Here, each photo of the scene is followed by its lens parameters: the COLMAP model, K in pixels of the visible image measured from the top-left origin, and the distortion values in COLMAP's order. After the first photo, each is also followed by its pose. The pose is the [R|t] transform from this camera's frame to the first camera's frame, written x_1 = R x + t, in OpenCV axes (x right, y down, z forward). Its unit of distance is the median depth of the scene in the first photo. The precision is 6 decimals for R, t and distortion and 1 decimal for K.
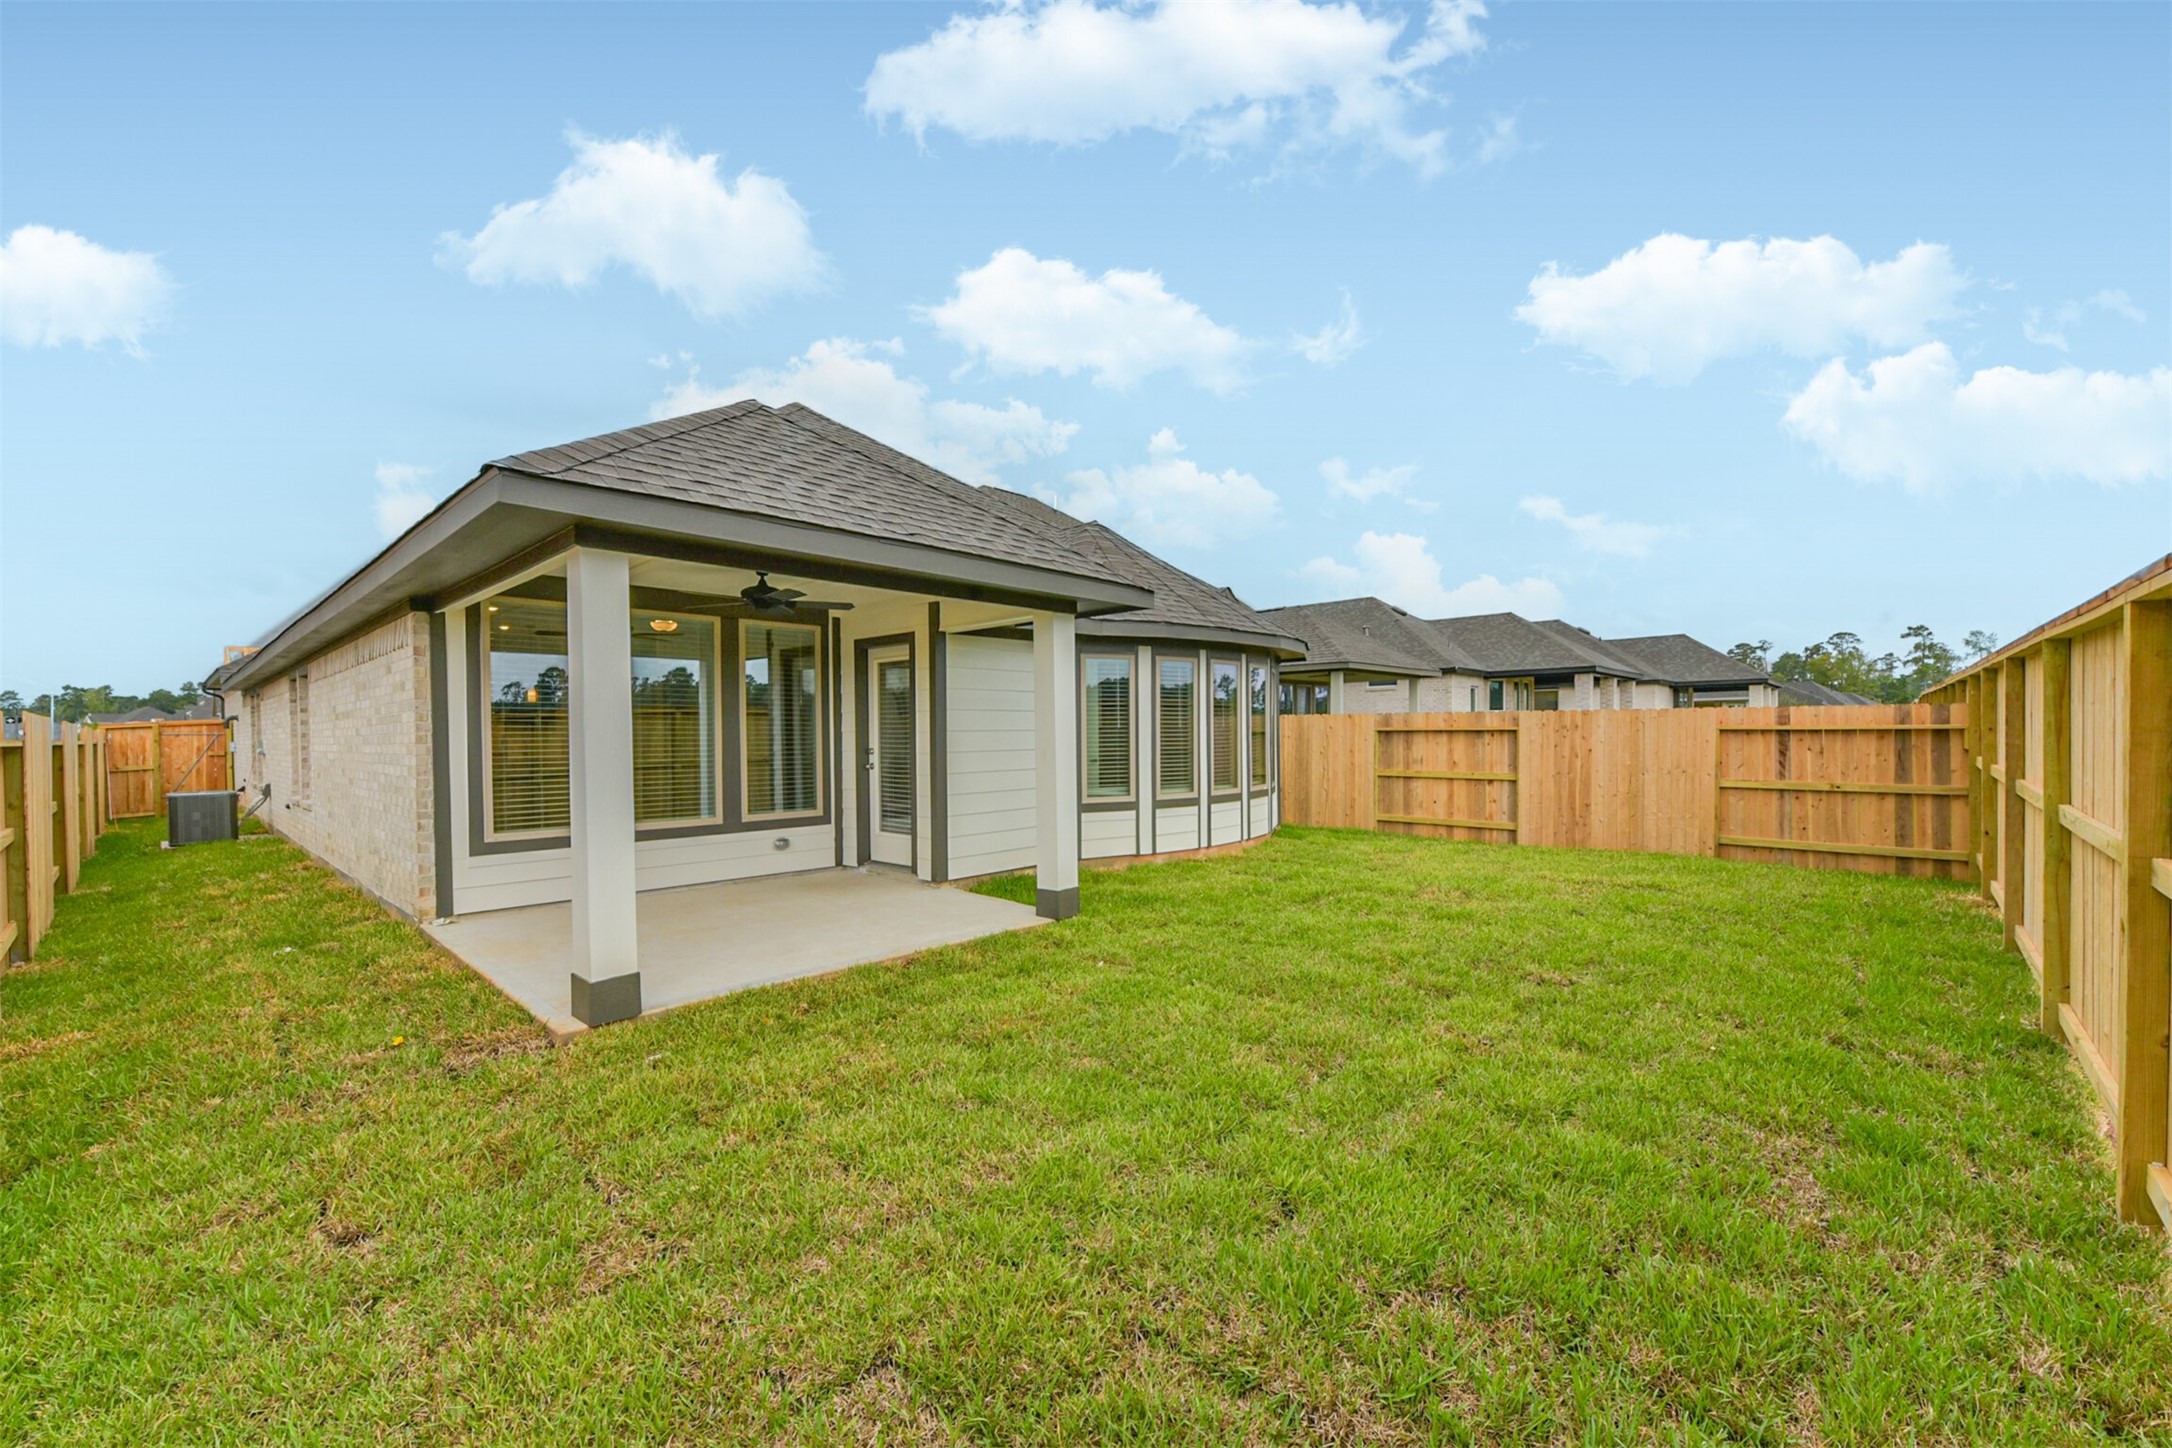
lens RADIAL K [[850.0, 0, 1092.0], [0, 850.0, 732.4], [0, 0, 1]] dist [-0.001576, -0.000638]
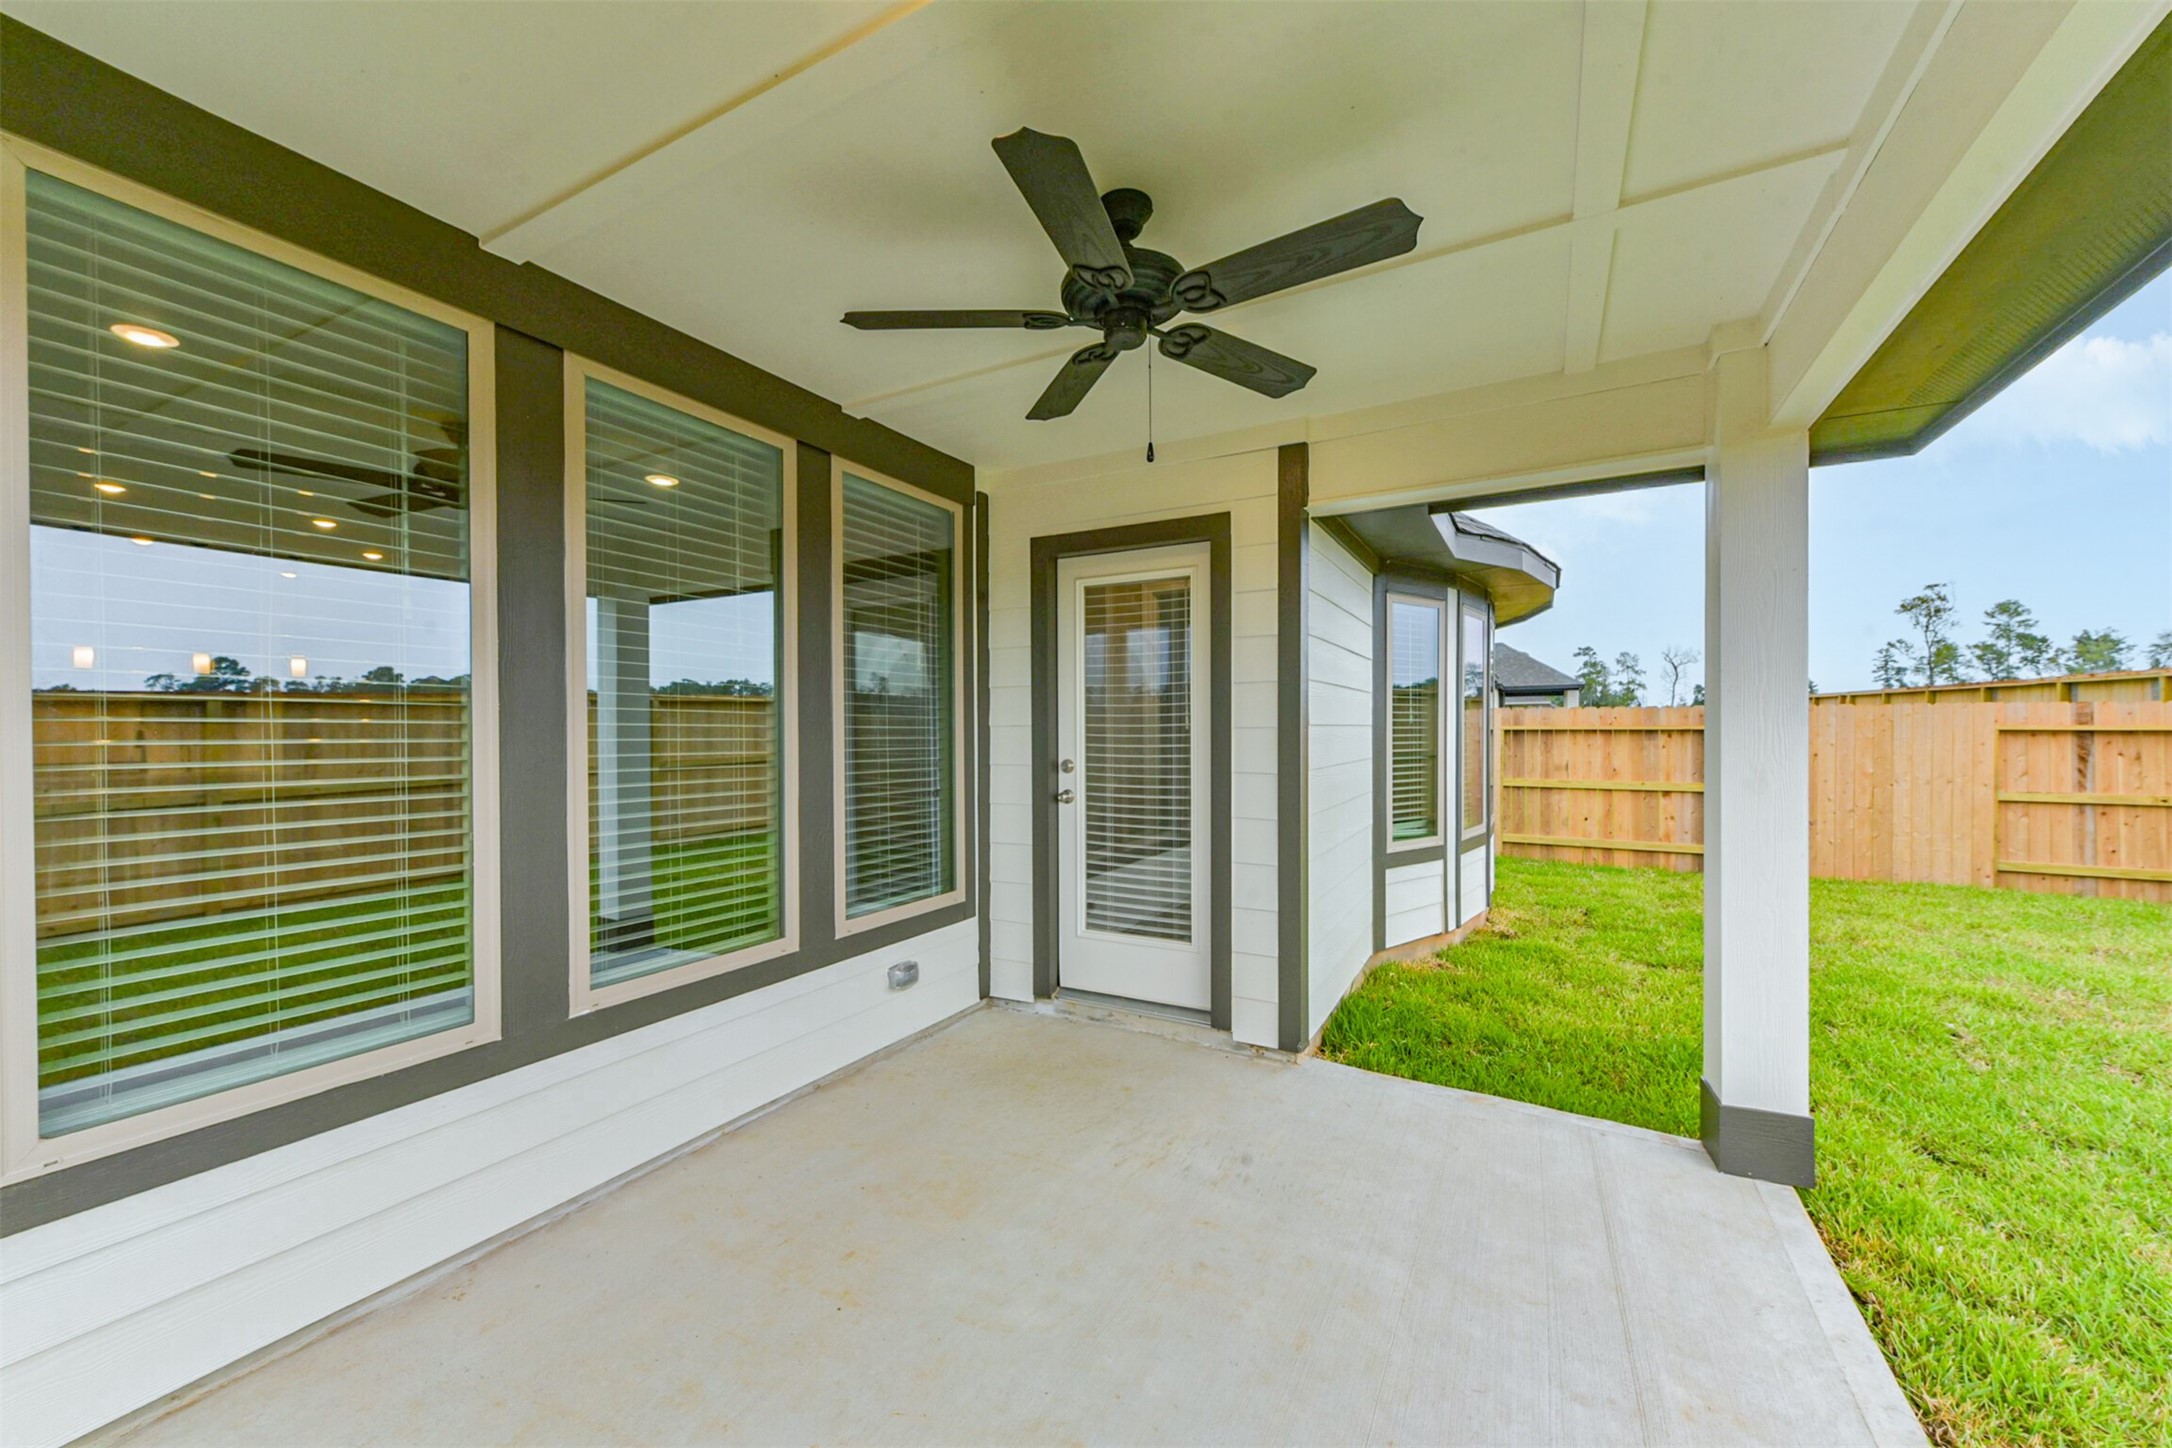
lens RADIAL K [[824.5, 0, 1086.0], [0, 824.5, 724.0], [0, 0, 1]] dist [0.000612, -0.000098]
pose [[0.970177, 0.006102, 0.242319, -0.308945], [-0.003832, 0.999944, -0.009837, 0.002112], [-0.242365, 0.008615, 0.970147, 0.454115]]
